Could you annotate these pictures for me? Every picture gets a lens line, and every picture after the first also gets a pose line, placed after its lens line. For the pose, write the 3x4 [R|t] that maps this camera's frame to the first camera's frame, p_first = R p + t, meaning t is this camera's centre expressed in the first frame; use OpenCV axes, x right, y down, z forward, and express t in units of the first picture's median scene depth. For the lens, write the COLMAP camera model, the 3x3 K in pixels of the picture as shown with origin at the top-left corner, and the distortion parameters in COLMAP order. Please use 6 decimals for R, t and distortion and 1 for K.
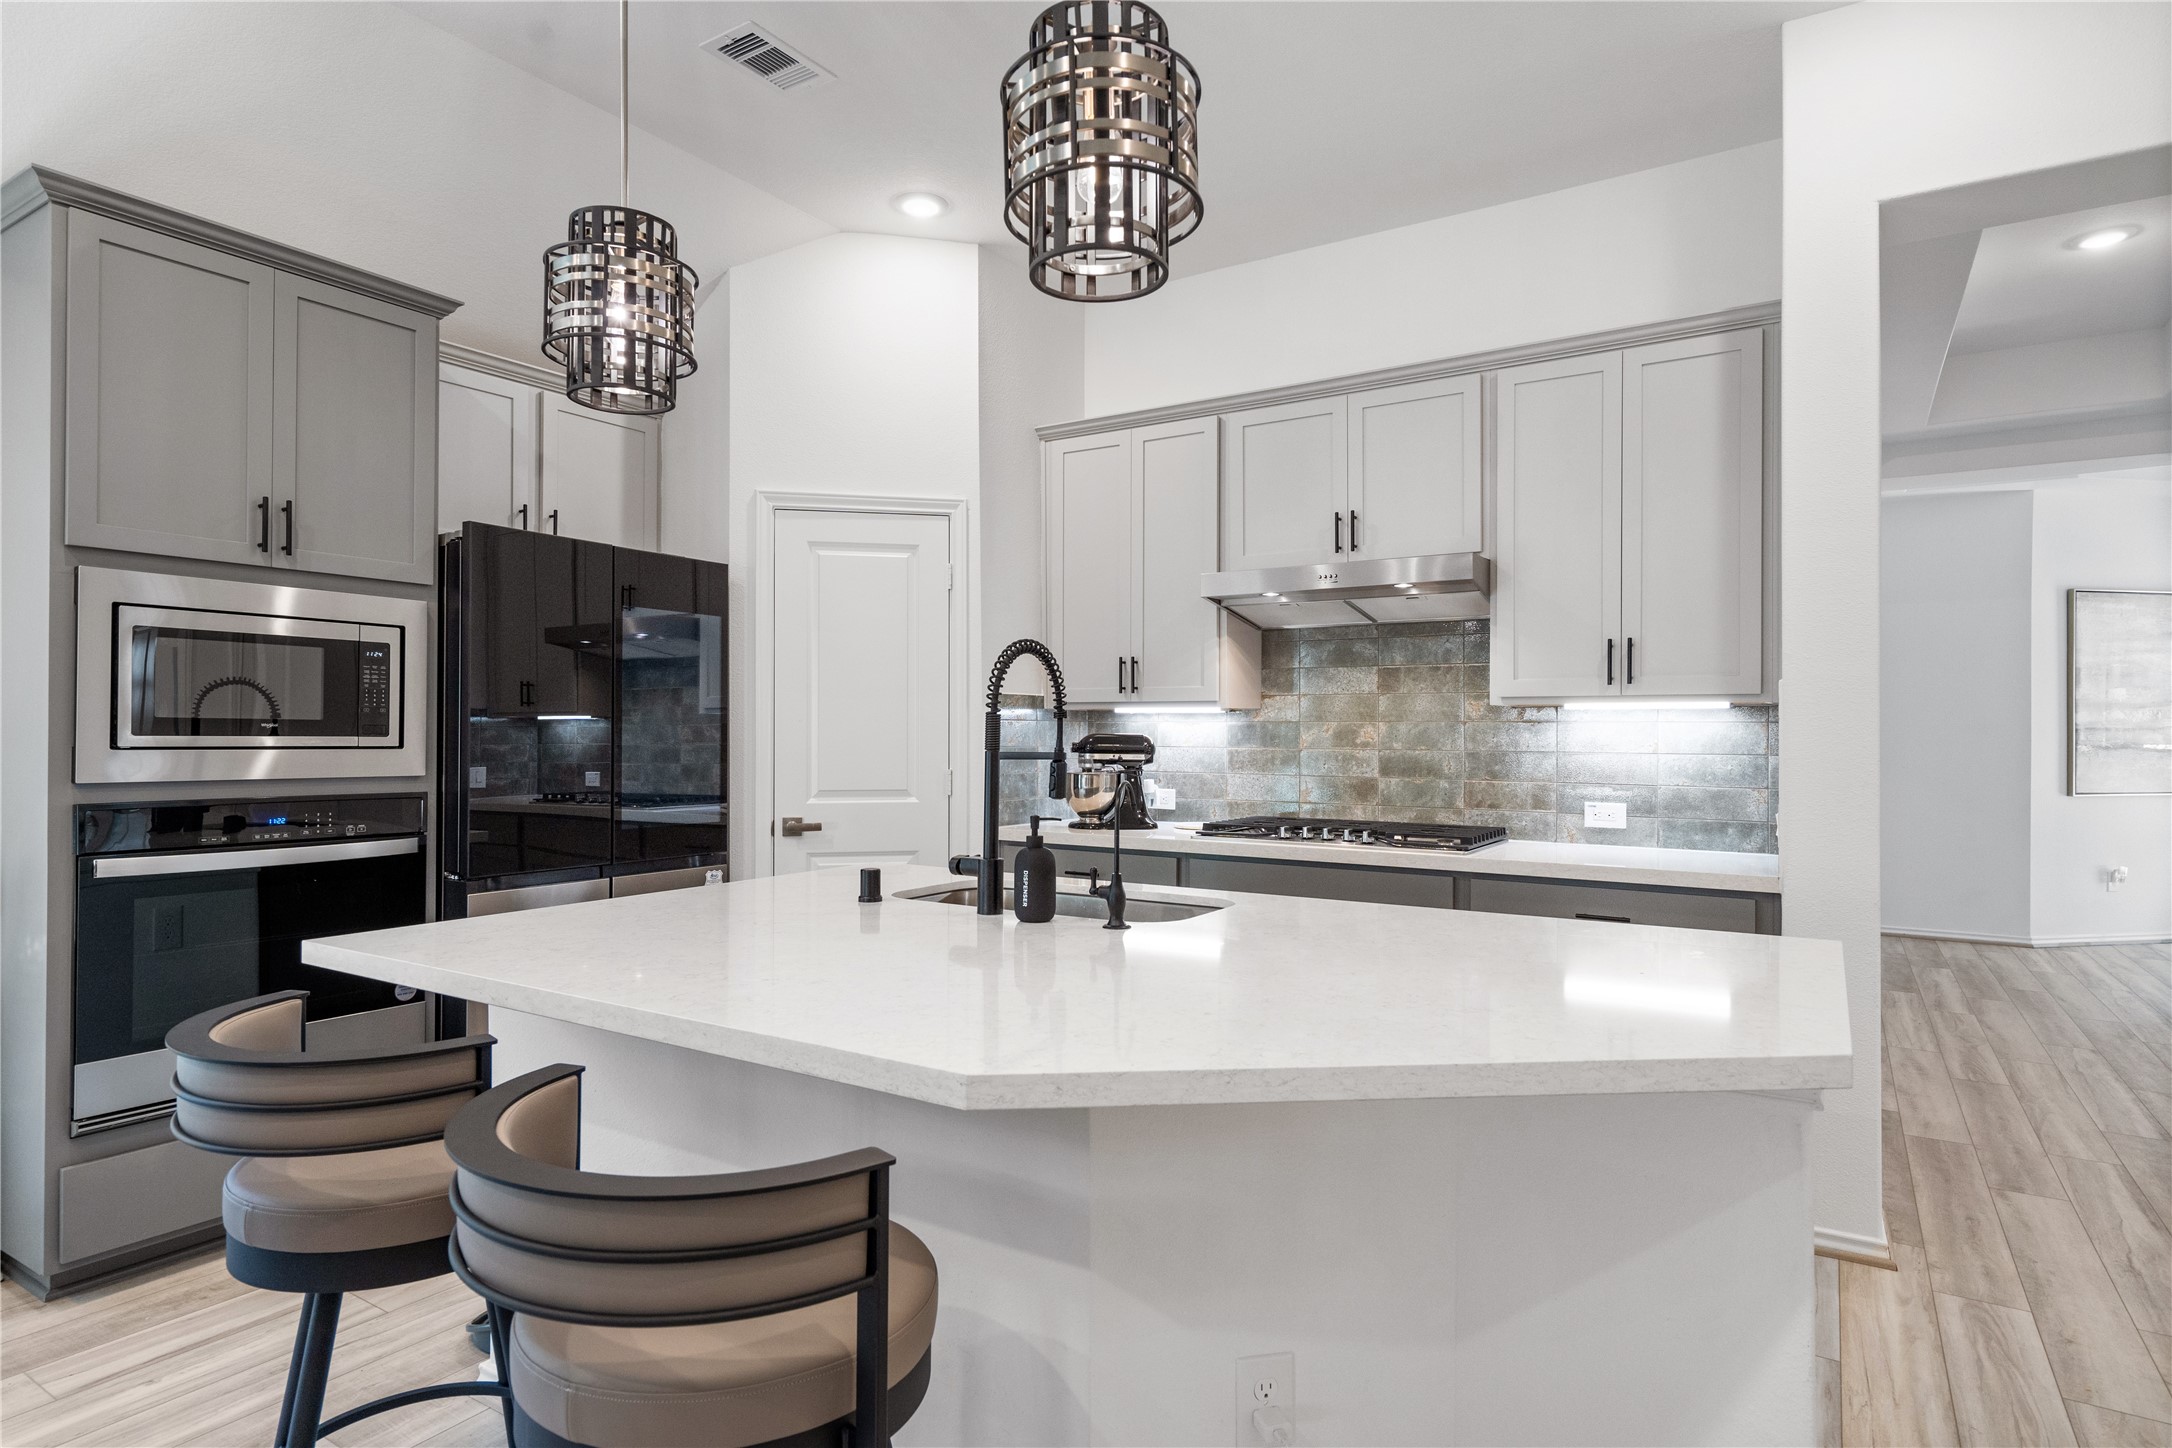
lens RADIAL K [[1192.8, 0, 1087.8], [0, 1192.8, 716.1], [0, 0, 1]] dist [0.033324, 0.000775]
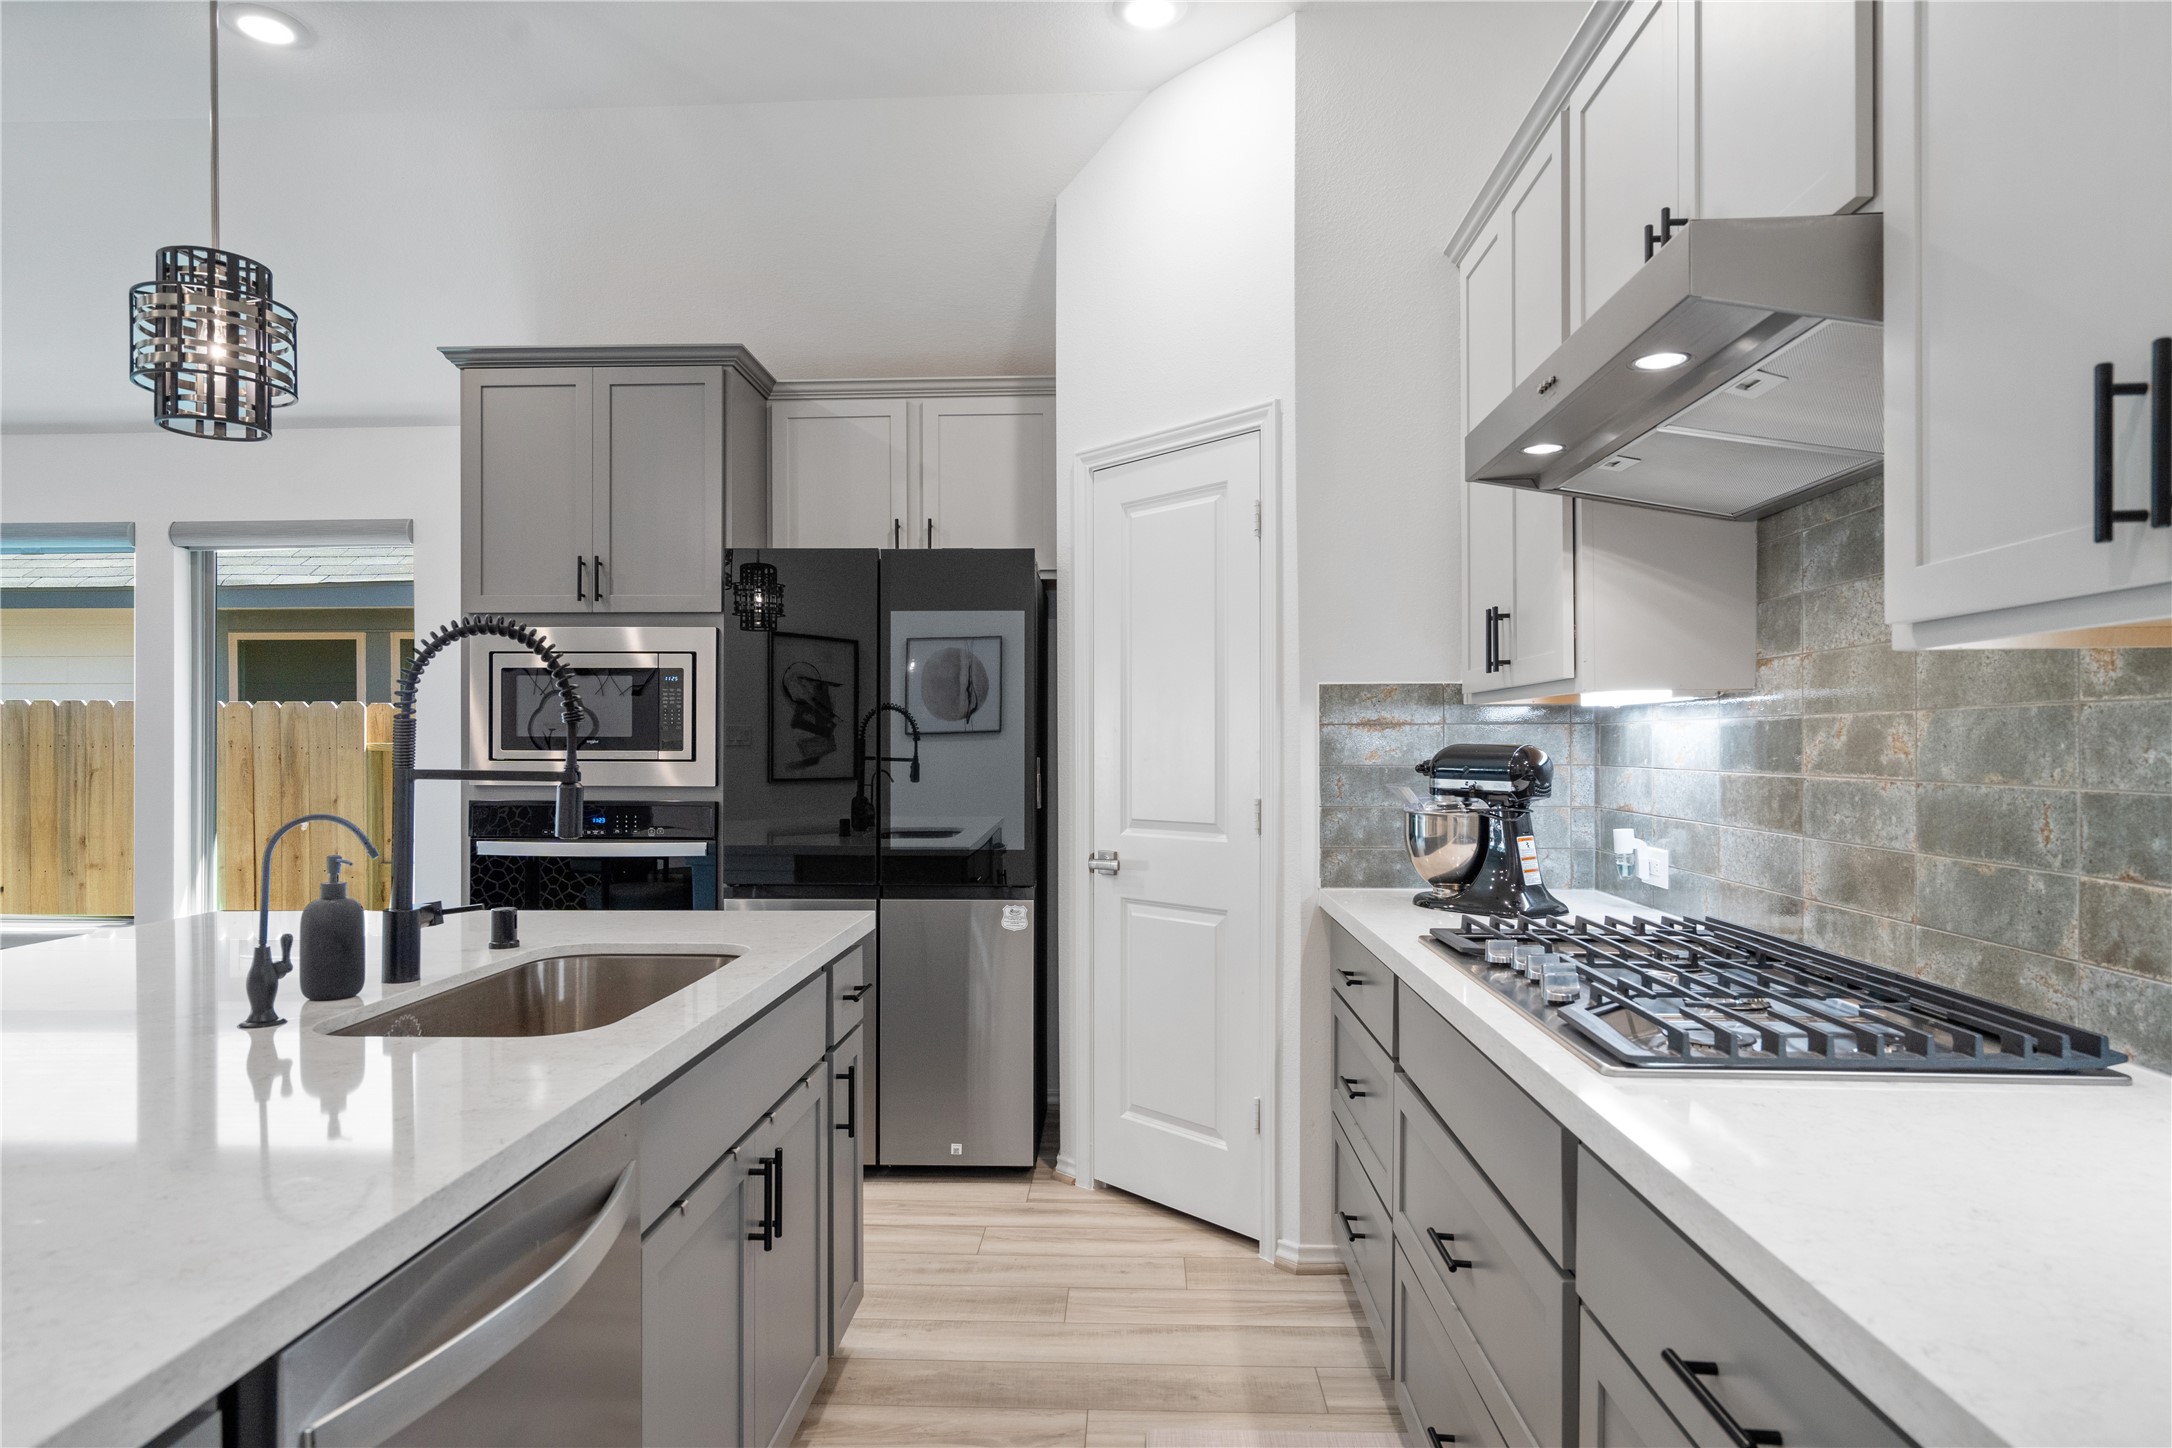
lens RADIAL K [[1256.3, 0, 1085.7], [0, 1256.3, 740.0], [0, 0, 1]] dist [0.023751, 0.000538]
pose [[0.492907, -0.009935, -0.870025, 0.489995], [0.015412, 0.999878, -0.002686, 0.012233], [0.869946, -0.012085, 0.493000, 0.583819]]
